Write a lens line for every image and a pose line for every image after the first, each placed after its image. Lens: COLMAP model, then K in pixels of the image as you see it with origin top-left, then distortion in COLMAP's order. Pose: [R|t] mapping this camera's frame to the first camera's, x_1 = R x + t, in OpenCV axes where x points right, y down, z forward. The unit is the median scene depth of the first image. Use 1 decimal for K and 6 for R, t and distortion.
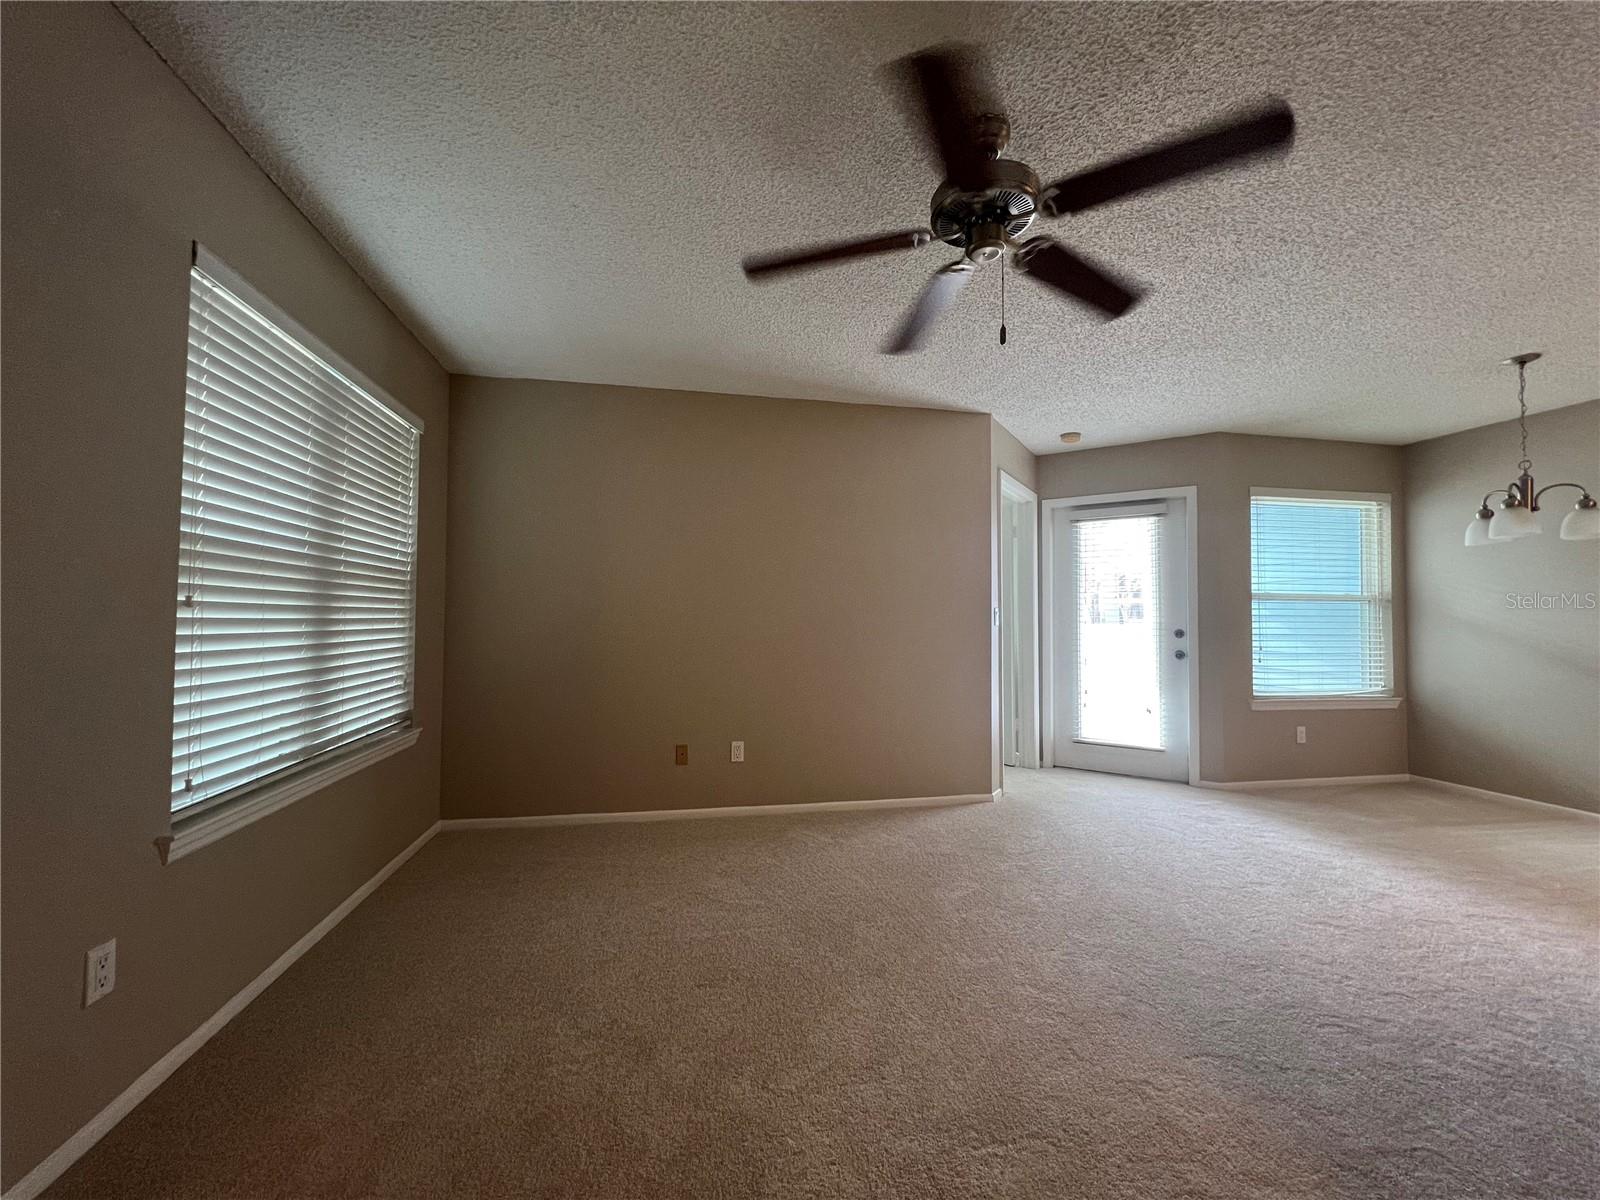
lens RADIAL K [[640.5, 0, 794.6], [0, 640.5, 603.4], [0, 0, 1]] dist [-0.001541, 0.000966]
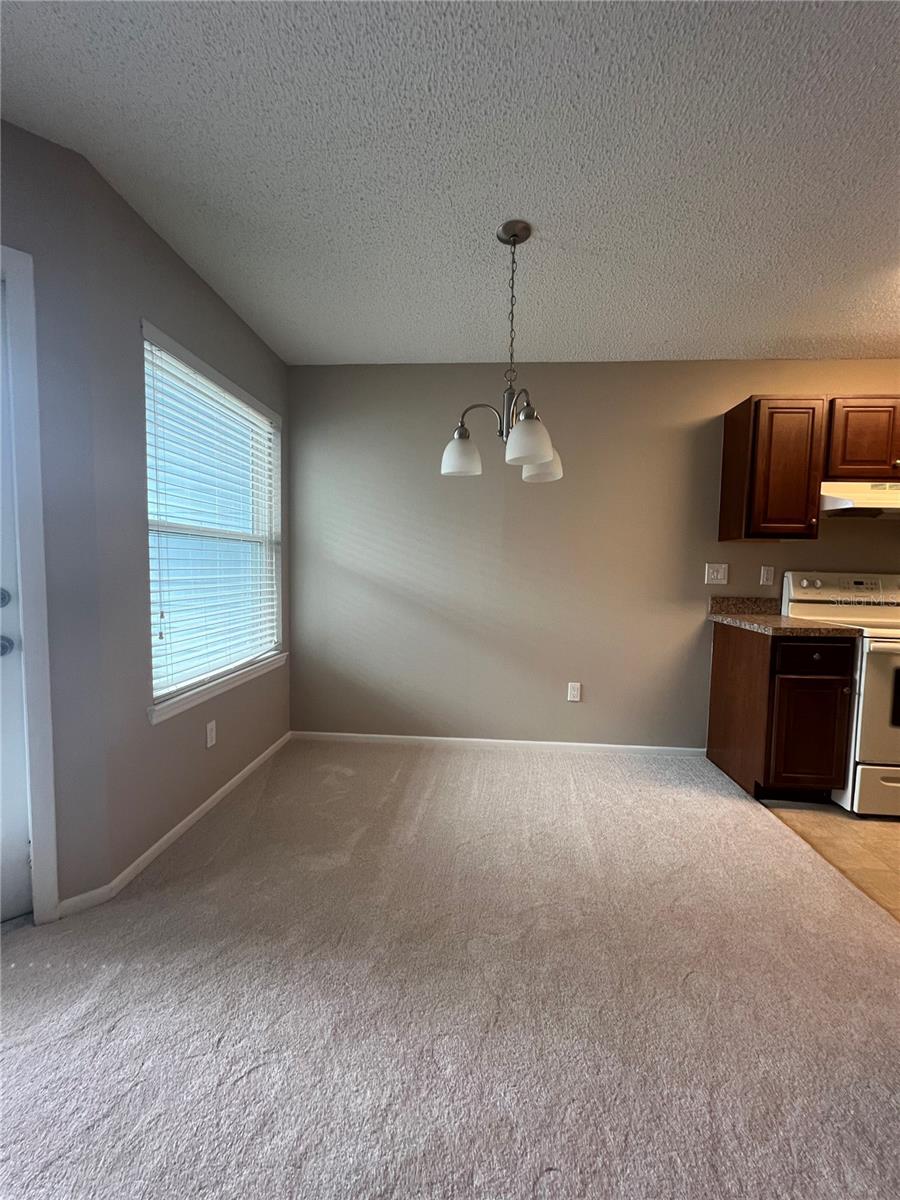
lens RADIAL K [[480.3, 0, 451.0], [0, 480.3, 597.0], [0, 0, 1]] dist [-0.001541, 0.000966]
pose [[0.259317, -0.066364, 0.963509, 0.416114], [-0.039649, 0.996064, 0.079277, 0.008363], [-0.964978, -0.058760, 0.255665, 0.704190]]
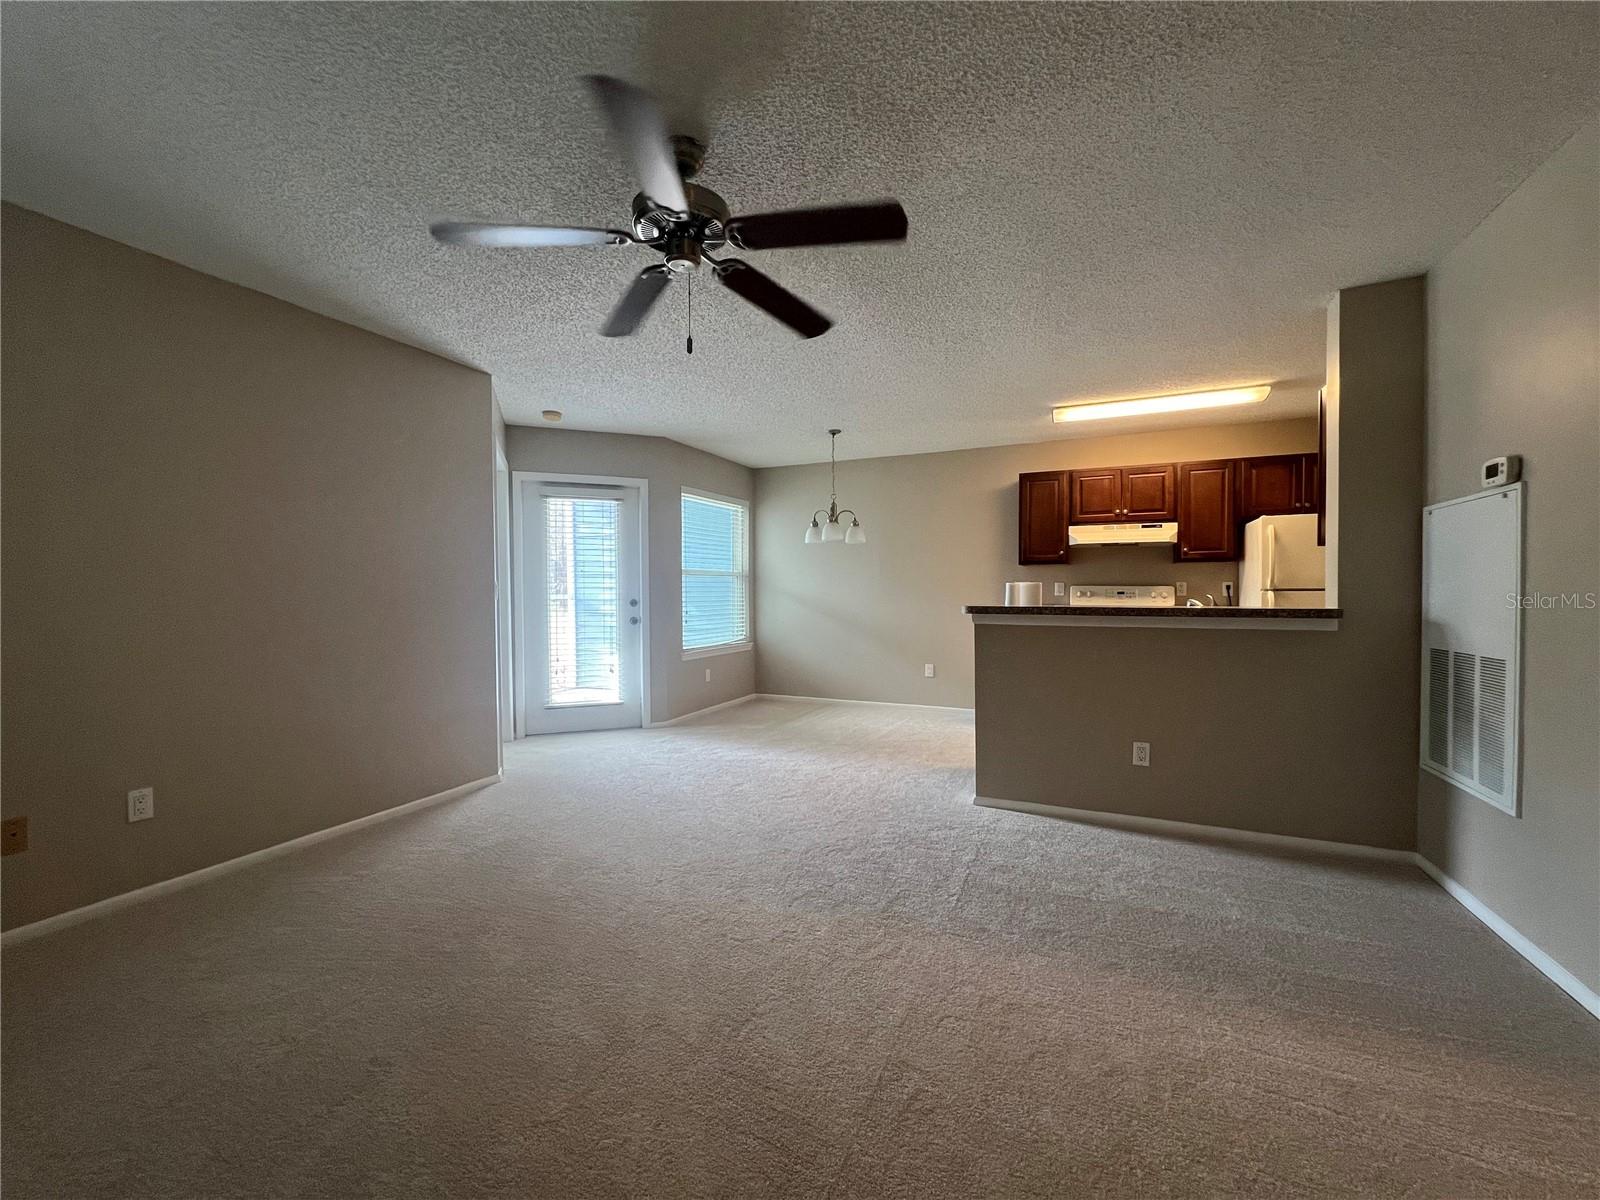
lens RADIAL K [[640.5, 0, 800.5], [0, 640.5, 605.7], [0, 0, 1]] dist [-0.001541, 0.000966]
pose [[0.578564, -0.032376, 0.814994, -0.210442], [-0.012207, 0.998756, 0.048342, -0.009611], [-0.815545, -0.037918, 0.577450, 0.077925]]
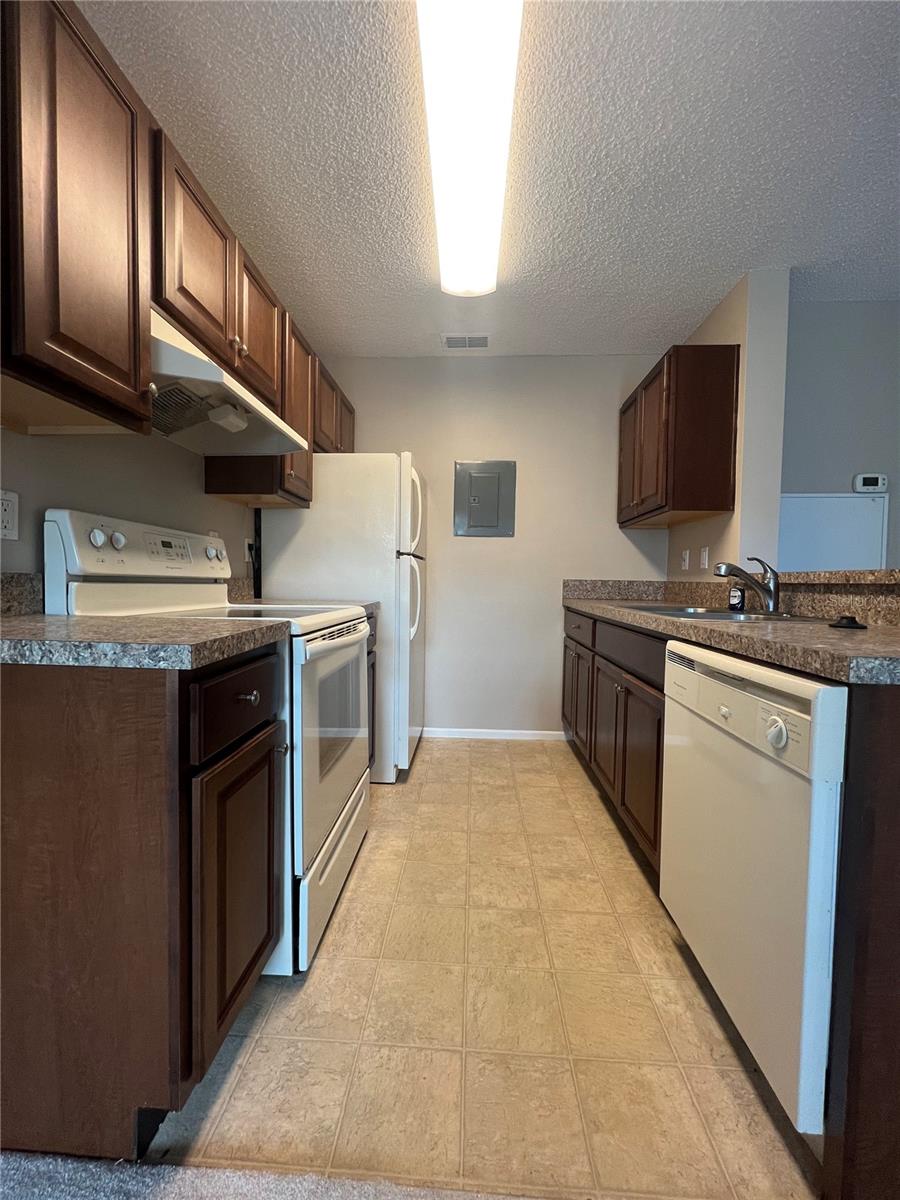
lens RADIAL K [[480.3, 0, 450.0], [0, 480.3, 600.6], [0, 0, 1]] dist [-0.001541, 0.000966]
pose [[-0.969786, -0.035598, 0.241345, 0.933918], [-0.032186, 0.999319, 0.018066, 0.051972], [-0.241824, 0.009753, -0.970271, 0.634613]]
